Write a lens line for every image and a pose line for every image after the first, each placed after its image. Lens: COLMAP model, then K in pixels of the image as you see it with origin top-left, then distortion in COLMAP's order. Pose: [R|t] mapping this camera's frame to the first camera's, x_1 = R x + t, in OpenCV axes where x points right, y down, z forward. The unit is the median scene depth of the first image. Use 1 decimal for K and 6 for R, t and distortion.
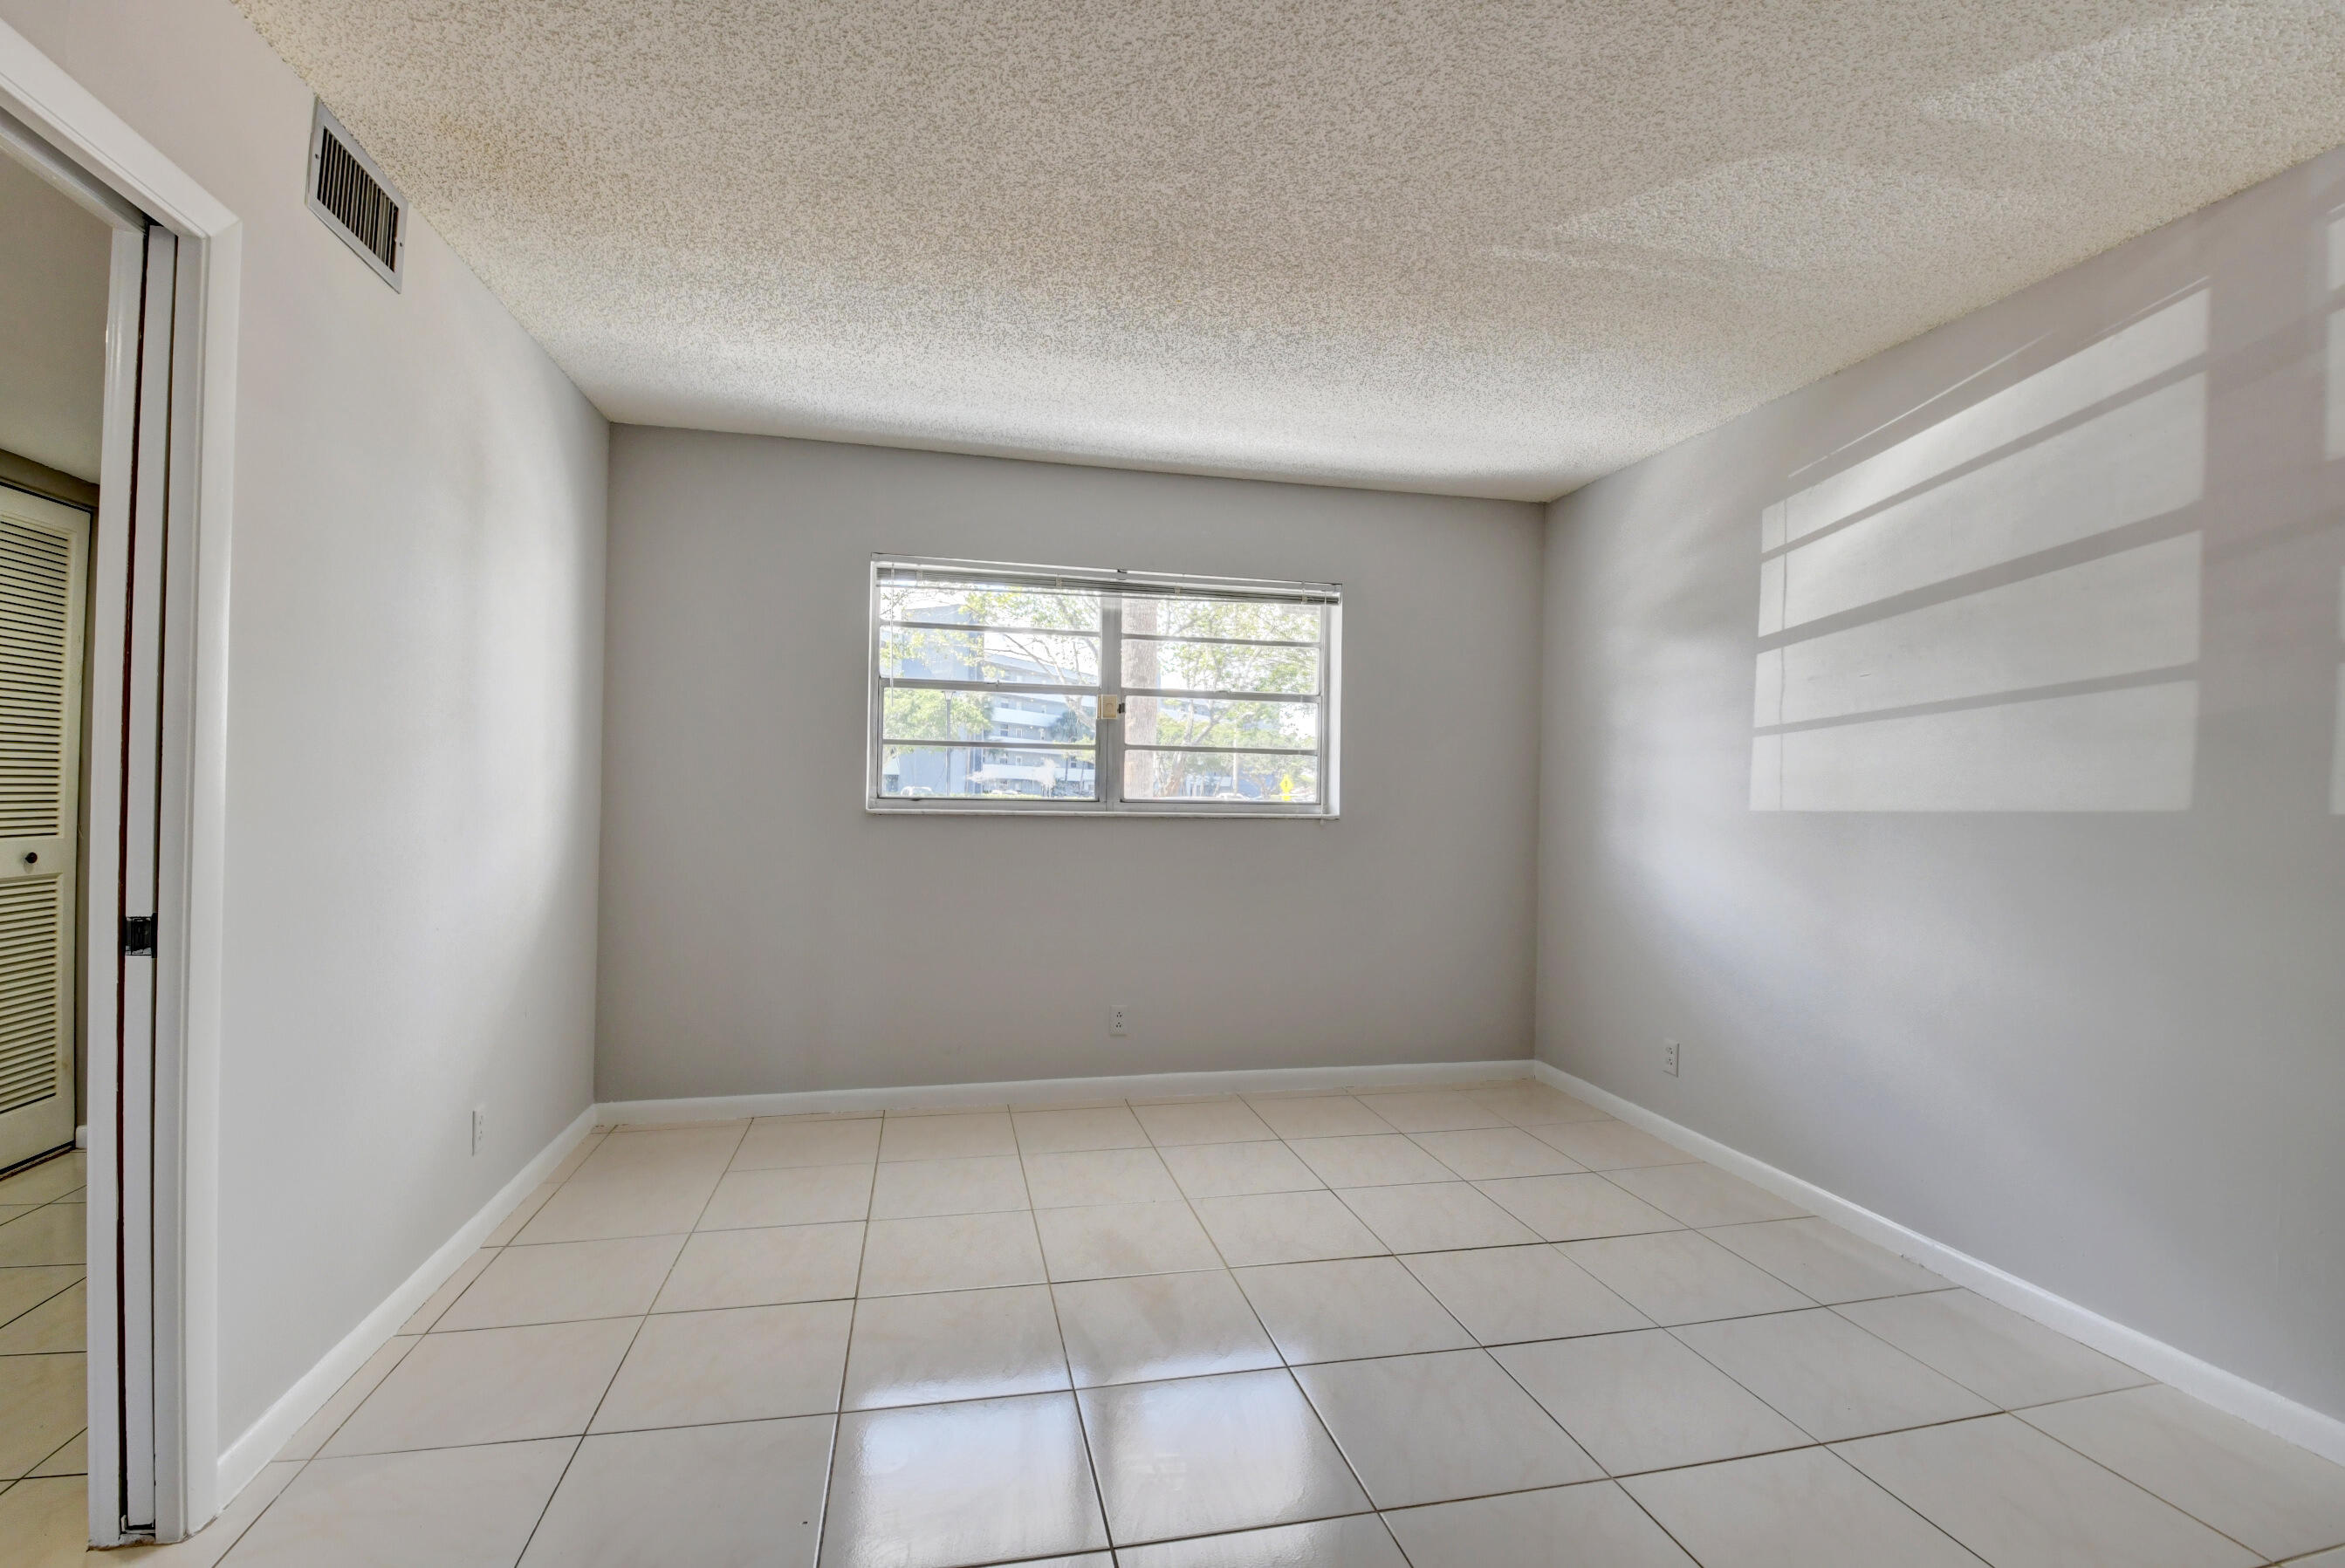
lens RADIAL K [[1067.2, 0, 1156.9], [0, 1067.2, 786.8], [0, 0, 1]] dist [0.032844, -0.038684]
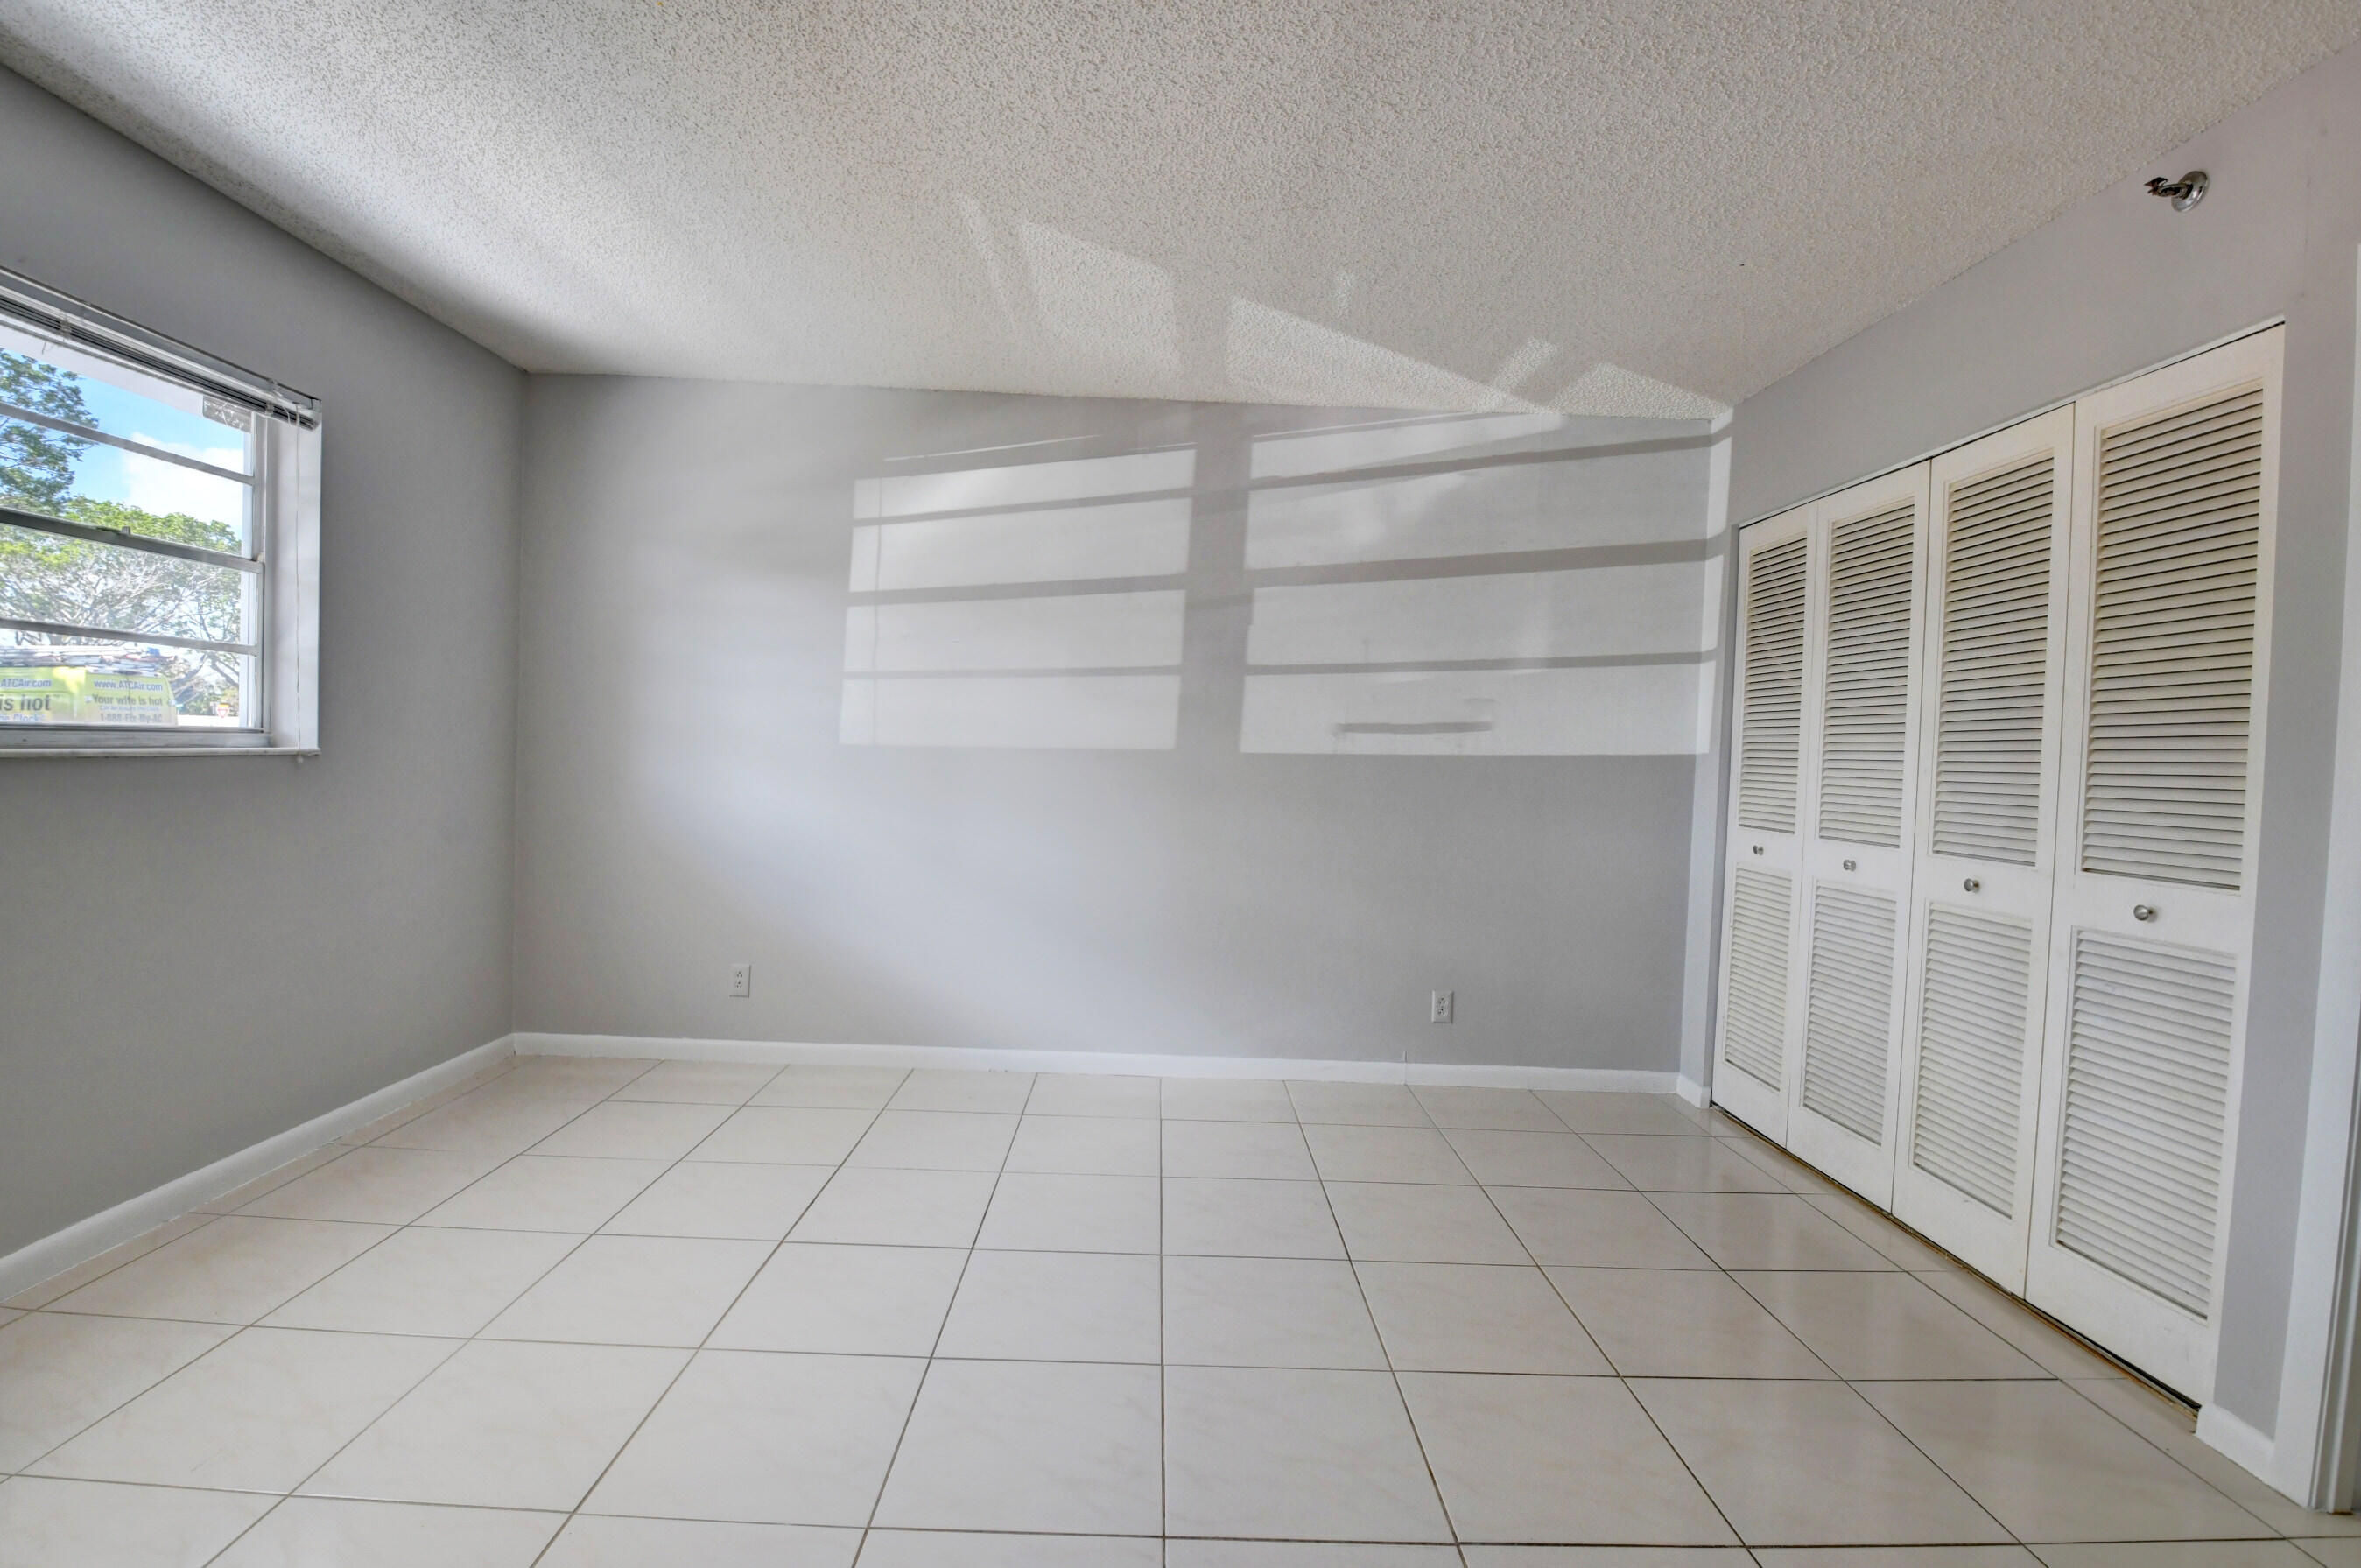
lens RADIAL K [[1048.5, 0, 1180.5], [0, 1048.5, 784.0], [0, 0, 1]] dist [0.016309, -0.028870]
pose [[0.175700, -0.037961, 0.983712, -0.499623], [-0.036976, 0.998297, 0.045128, 0.000383], [-0.983749, -0.044303, 0.173997, 0.467791]]
